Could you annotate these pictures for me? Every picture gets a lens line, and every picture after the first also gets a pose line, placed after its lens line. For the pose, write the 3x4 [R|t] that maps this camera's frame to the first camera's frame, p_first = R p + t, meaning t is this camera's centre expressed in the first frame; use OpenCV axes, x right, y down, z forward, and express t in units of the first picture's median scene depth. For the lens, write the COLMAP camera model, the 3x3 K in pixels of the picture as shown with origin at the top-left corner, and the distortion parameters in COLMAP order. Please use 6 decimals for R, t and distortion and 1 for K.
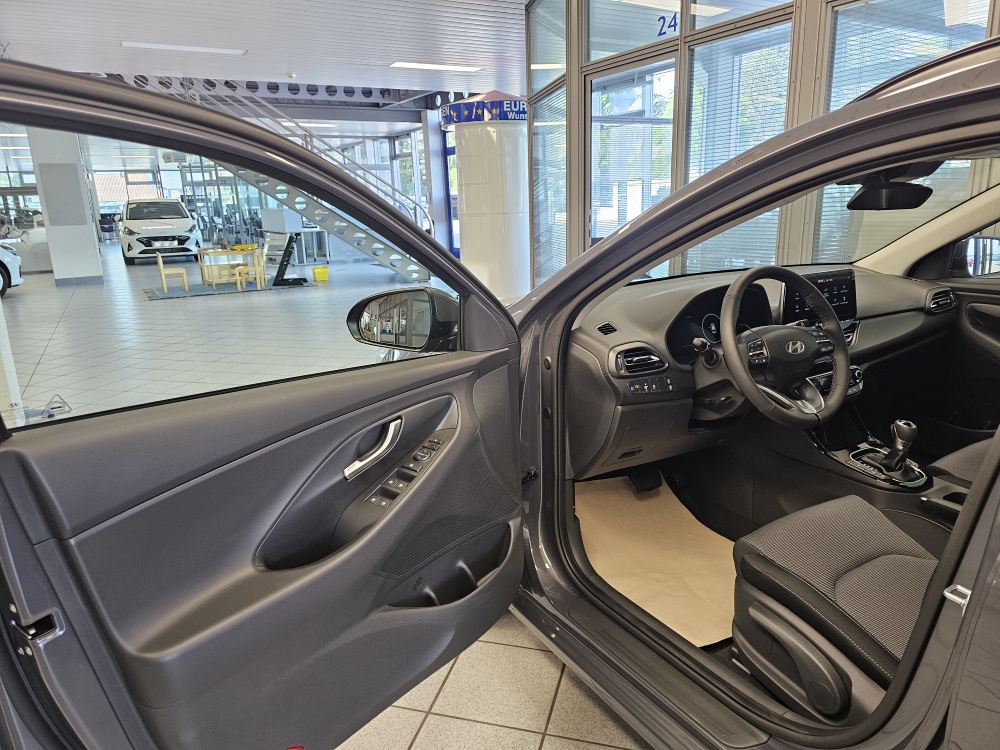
lens RADIAL K [[692.7, 0, 503.4], [0, 692.7, 387.8], [0, 0, 1]] dist [-0.006983, -0.004004]
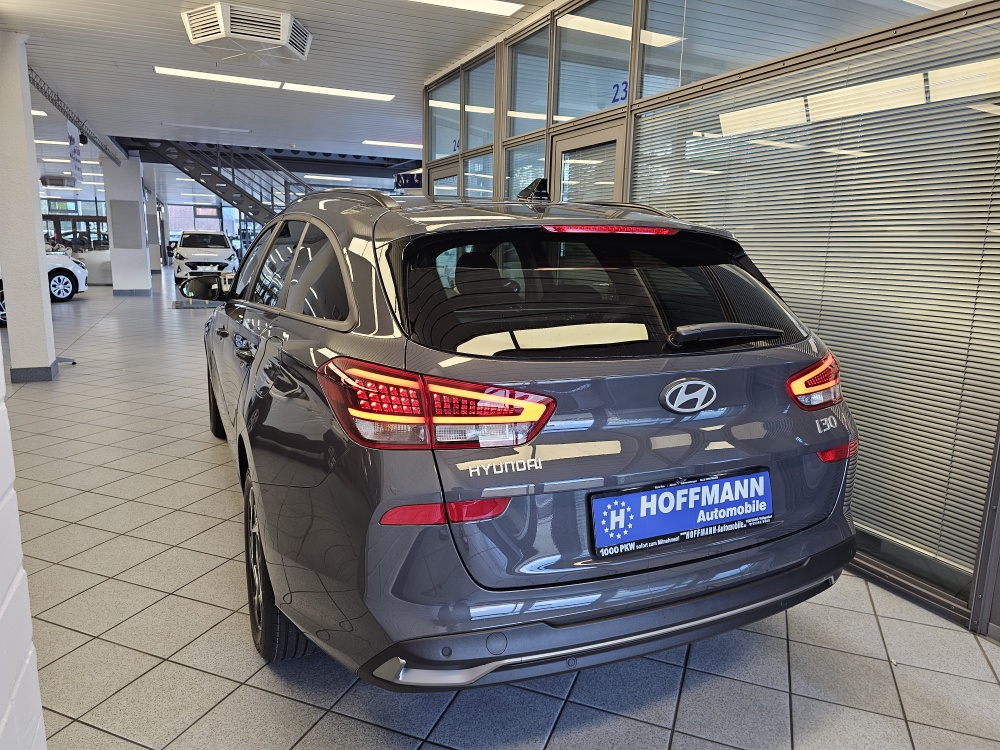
lens RADIAL K [[692.7, 0, 503.4], [0, 692.7, 387.8], [0, 0, 1]] dist [-0.006983, -0.004004]
pose [[0.994122, 0.072798, -0.080143, 0.144112], [-0.077973, 0.994934, -0.063455, 0.037652], [0.075118, 0.069331, 0.994762, -0.156916]]
